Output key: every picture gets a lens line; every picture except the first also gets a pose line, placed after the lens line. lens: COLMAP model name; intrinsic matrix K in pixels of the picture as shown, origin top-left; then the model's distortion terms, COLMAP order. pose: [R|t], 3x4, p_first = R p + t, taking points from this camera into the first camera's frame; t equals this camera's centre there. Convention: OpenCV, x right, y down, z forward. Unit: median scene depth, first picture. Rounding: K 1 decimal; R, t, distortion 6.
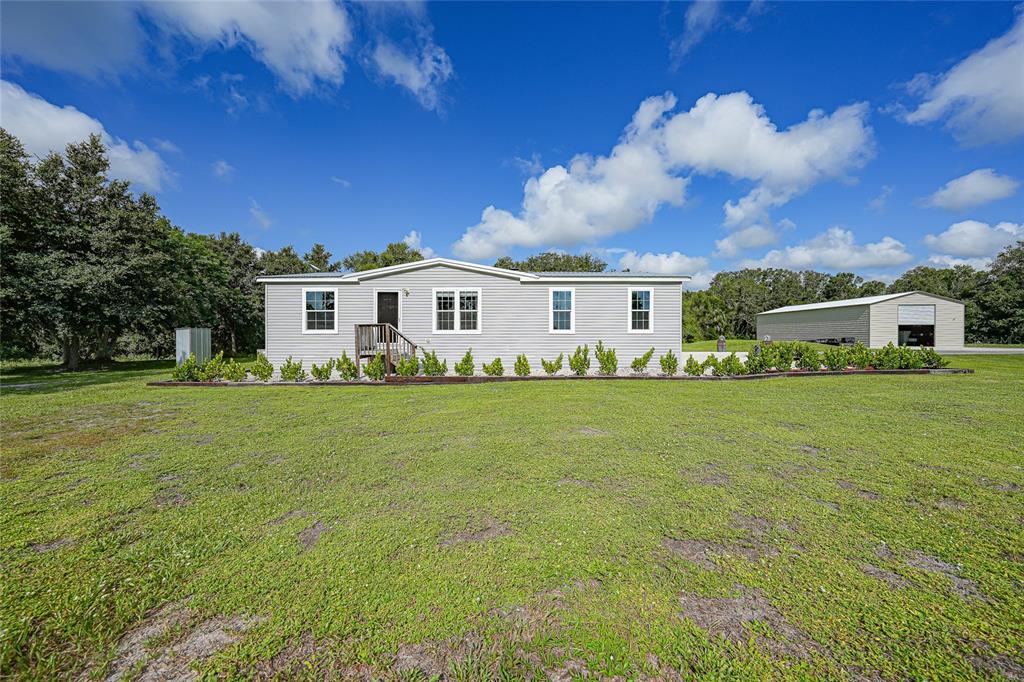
lens RADIAL K [[353.6, 0, 519.1], [0, 353.6, 344.8], [0, 0, 1]] dist [-0.015285, 0.001978]
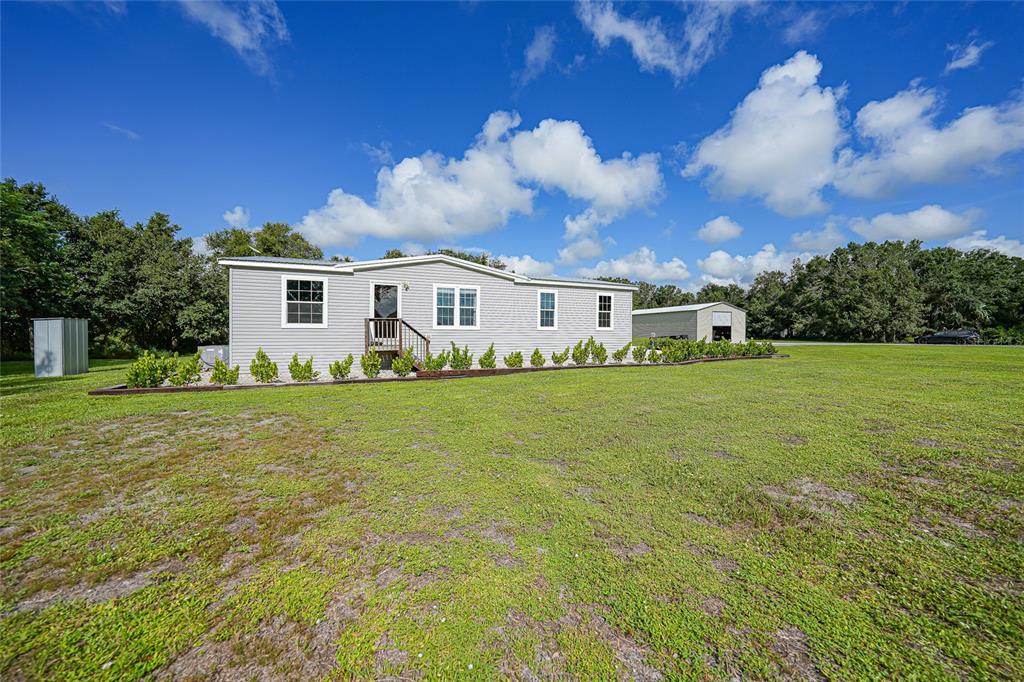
lens RADIAL K [[353.6, 0, 503.9], [0, 353.6, 333.7], [0, 0, 1]] dist [-0.015285, 0.001978]
pose [[0.931227, 0.005070, 0.364405, -0.138418], [0.002229, 0.999805, -0.019608, 0.000765], [-0.364433, 0.019072, 0.931034, -0.004615]]
